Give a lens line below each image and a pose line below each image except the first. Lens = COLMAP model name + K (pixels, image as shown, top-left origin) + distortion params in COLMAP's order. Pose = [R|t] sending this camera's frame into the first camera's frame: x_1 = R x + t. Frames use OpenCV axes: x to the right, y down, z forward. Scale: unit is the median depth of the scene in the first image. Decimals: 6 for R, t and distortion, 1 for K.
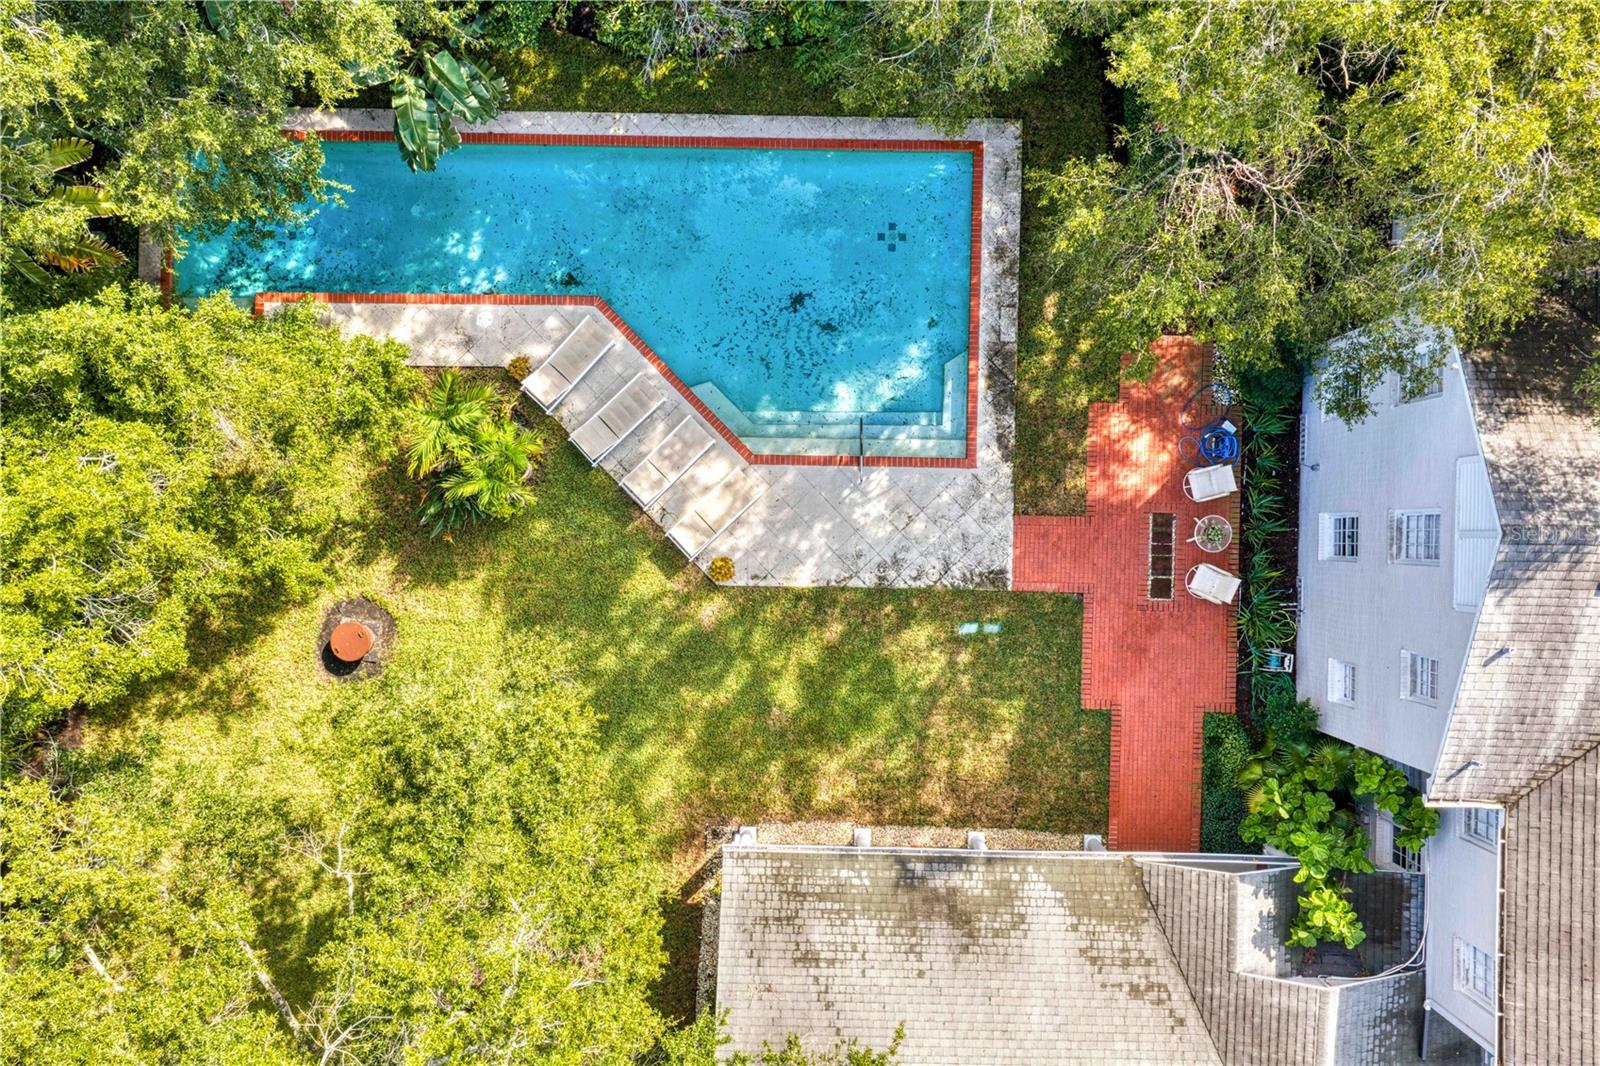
lens RADIAL K [[1307.1, 0, 800.0], [0, 1307.1, 533.0], [0, 0, 1]] dist [0.071900, -0.105910]
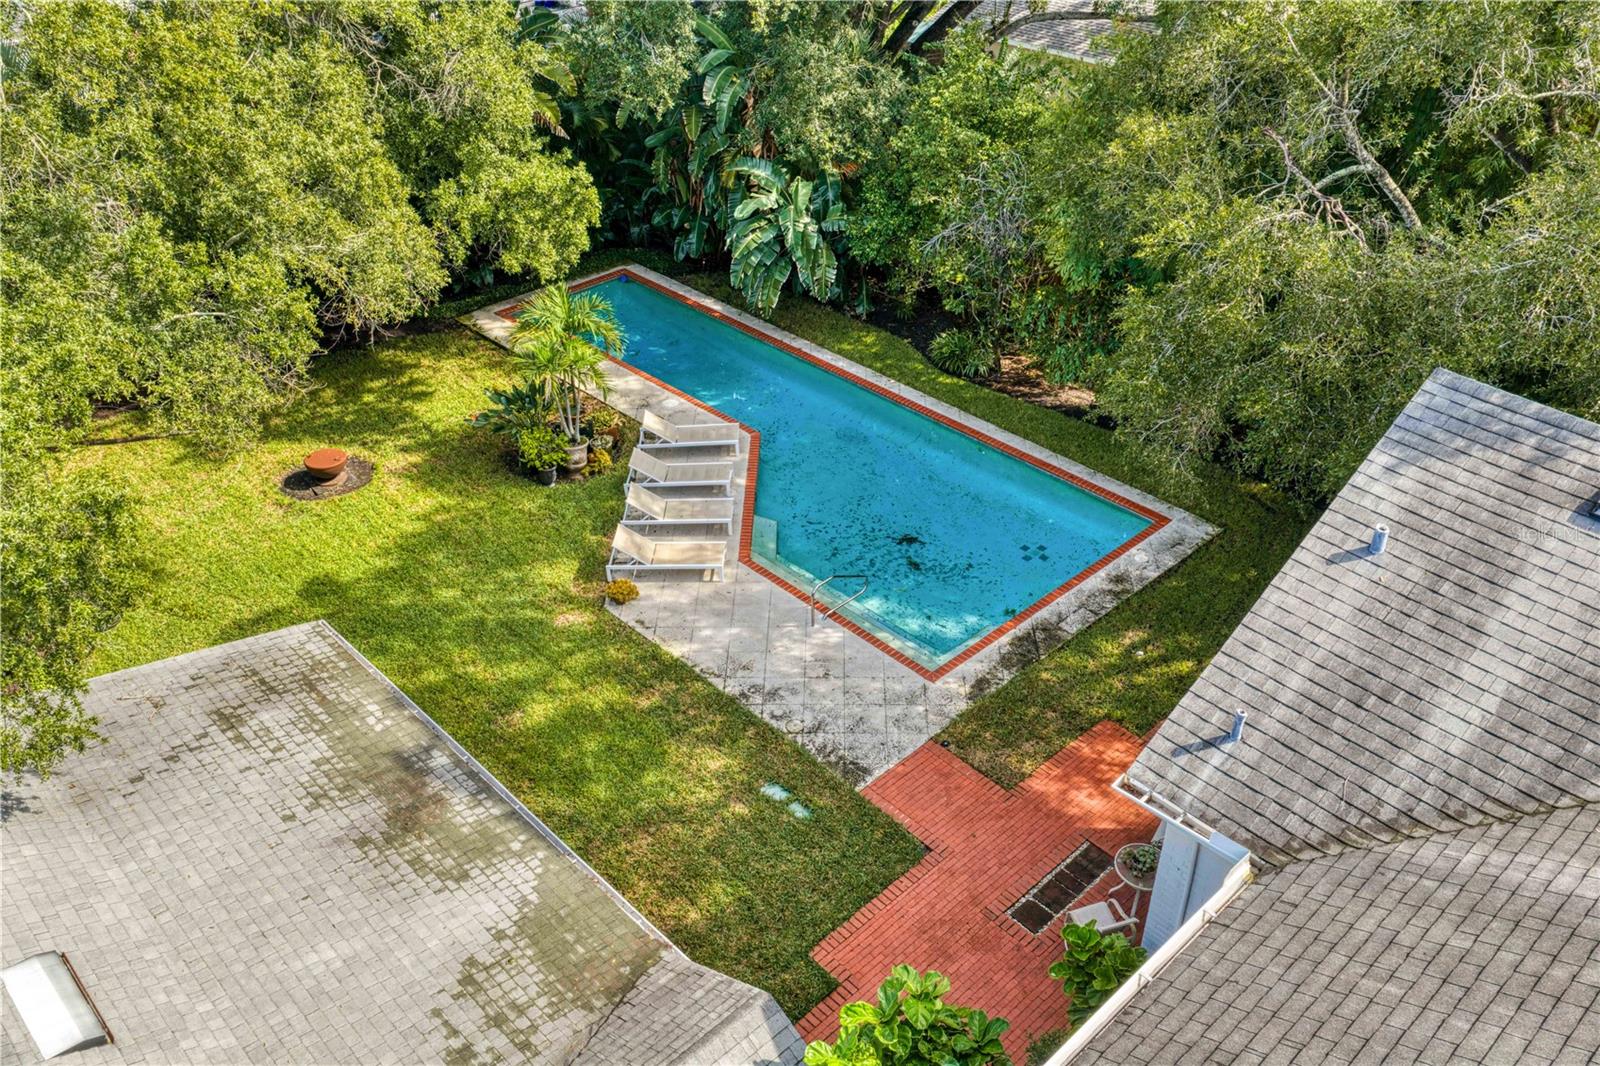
lens RADIAL K [[1307.1, 0, 800.0], [0, 1307.1, 533.0], [0, 0, 1]] dist [0.071900, -0.105910]
pose [[0.700788, 0.398546, -0.591656, 0.499585], [-0.713369, 0.390332, -0.582019, 0.418845], [-0.001019, 0.829941, 0.557851, 0.499313]]
